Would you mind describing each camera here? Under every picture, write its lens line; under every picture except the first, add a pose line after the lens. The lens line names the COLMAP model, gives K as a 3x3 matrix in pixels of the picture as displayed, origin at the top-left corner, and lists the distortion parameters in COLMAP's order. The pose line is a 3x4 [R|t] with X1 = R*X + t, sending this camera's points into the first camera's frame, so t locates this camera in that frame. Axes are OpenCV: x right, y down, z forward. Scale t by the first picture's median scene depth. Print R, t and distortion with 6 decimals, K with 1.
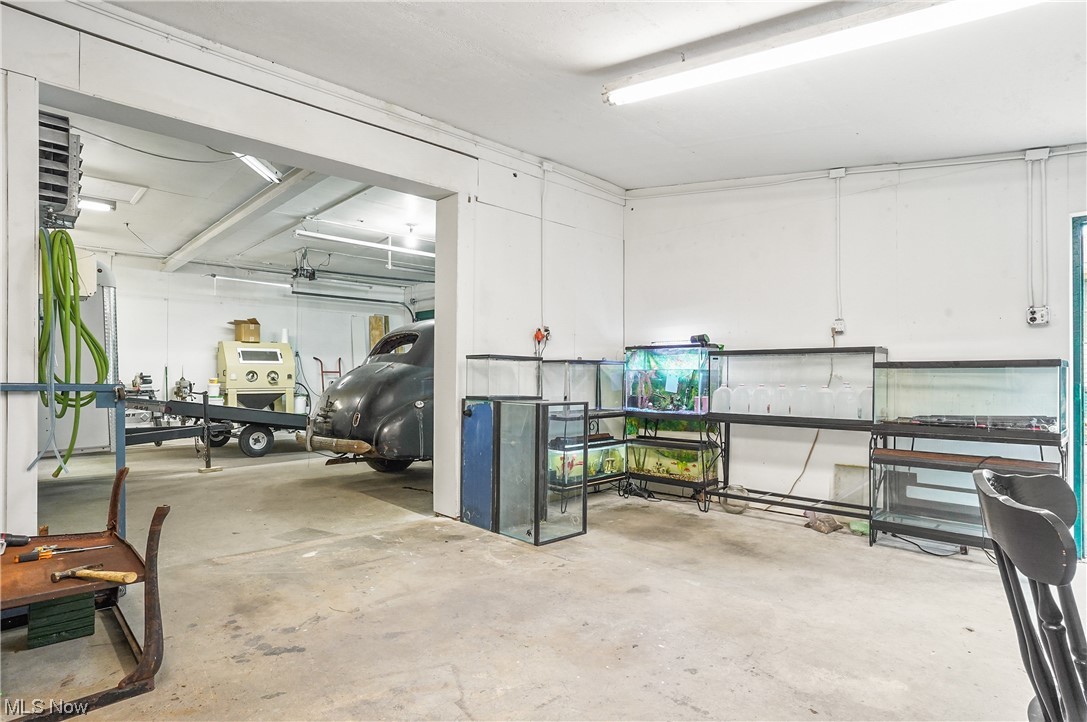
lens RADIAL K [[579.0, 0, 542.7], [0, 579.0, 371.6], [0, 0, 1]] dist [-0.077692, 0.031928]
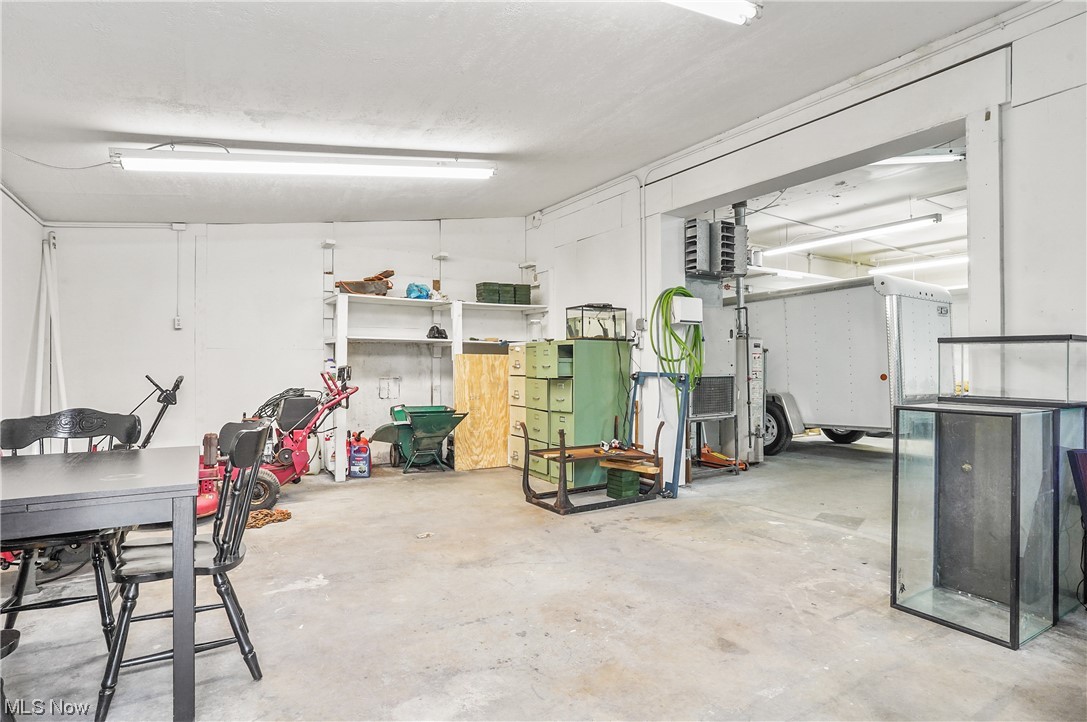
lens RADIAL K [[579.0, 0, 542.7], [0, 579.0, 371.6], [0, 0, 1]] dist [-0.077692, 0.031928]
pose [[-0.215037, 0.002488, -0.976603, 0.986631], [0.004115, 0.999990, 0.001641, 0.011415], [0.976597, -0.003666, -0.215045, 0.941807]]
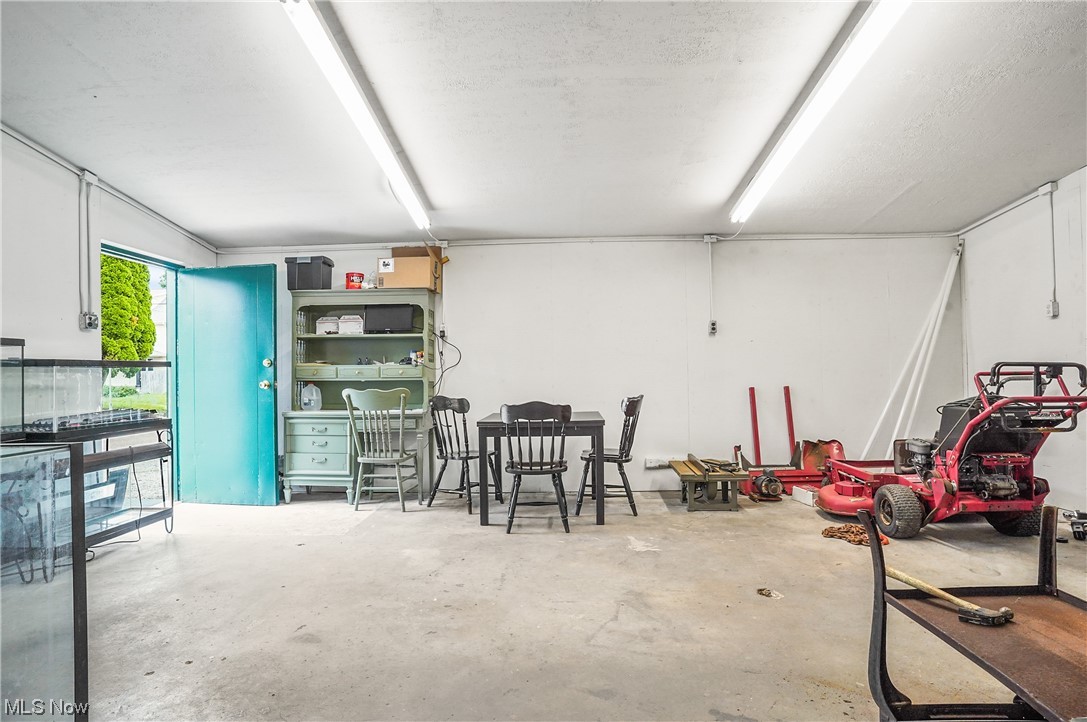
lens RADIAL K [[579.0, 0, 542.7], [0, 579.0, 371.6], [0, 0, 1]] dist [-0.077692, 0.031928]
pose [[-0.696029, 0.006709, 0.717982, -0.649132], [0.003842, 0.999977, -0.005619, 0.011804], [-0.718003, -0.001153, -0.696039, 1.344701]]
